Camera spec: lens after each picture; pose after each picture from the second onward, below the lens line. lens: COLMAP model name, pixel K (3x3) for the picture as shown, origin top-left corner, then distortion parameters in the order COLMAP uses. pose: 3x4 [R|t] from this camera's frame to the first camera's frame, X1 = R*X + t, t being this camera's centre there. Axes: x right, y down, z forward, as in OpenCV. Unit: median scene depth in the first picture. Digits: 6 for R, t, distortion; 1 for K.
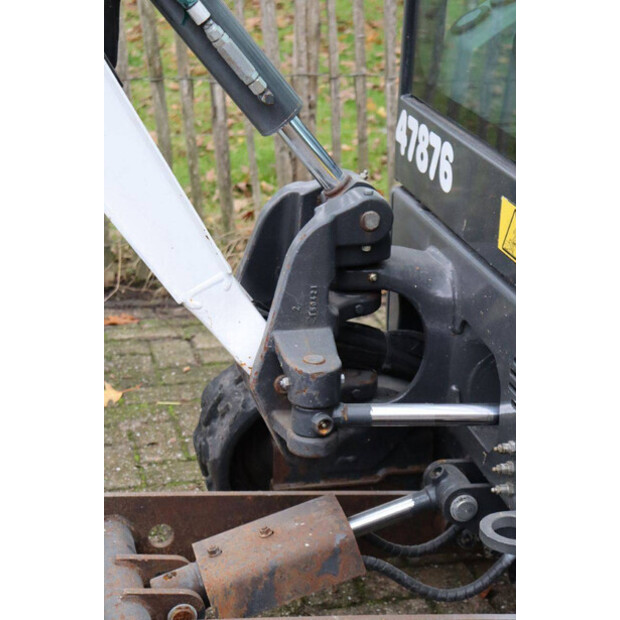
lens RADIAL K [[1489.7, 0, 309.5], [0, 1489.7, 308.4], [0, 0, 1]] dist [0.457272, 0.000000]
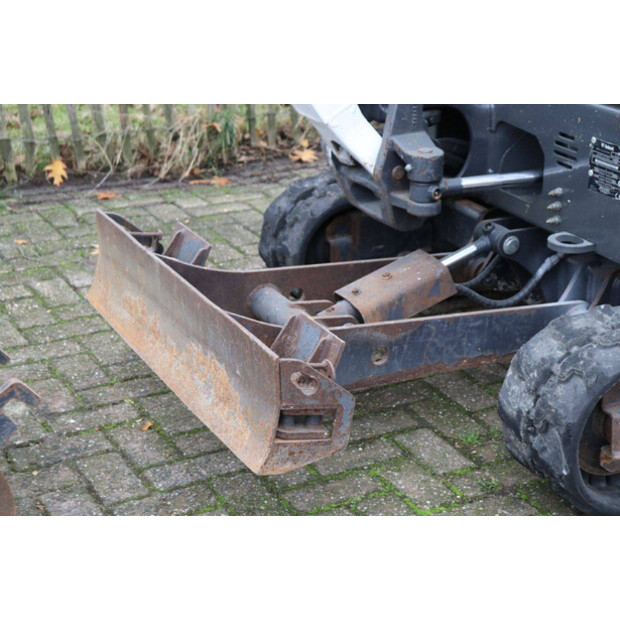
lens RADIAL K [[1349.6, 0, 310.8], [0, 1349.6, 313.8], [0, 0, 1]] dist [0.338031, 0.000000]
pose [[0.972506, -0.115383, 0.202285, -0.382130], [0.103772, 0.992333, 0.067130, 0.088167], [-0.208480, -0.044292, 0.977023, -0.303888]]
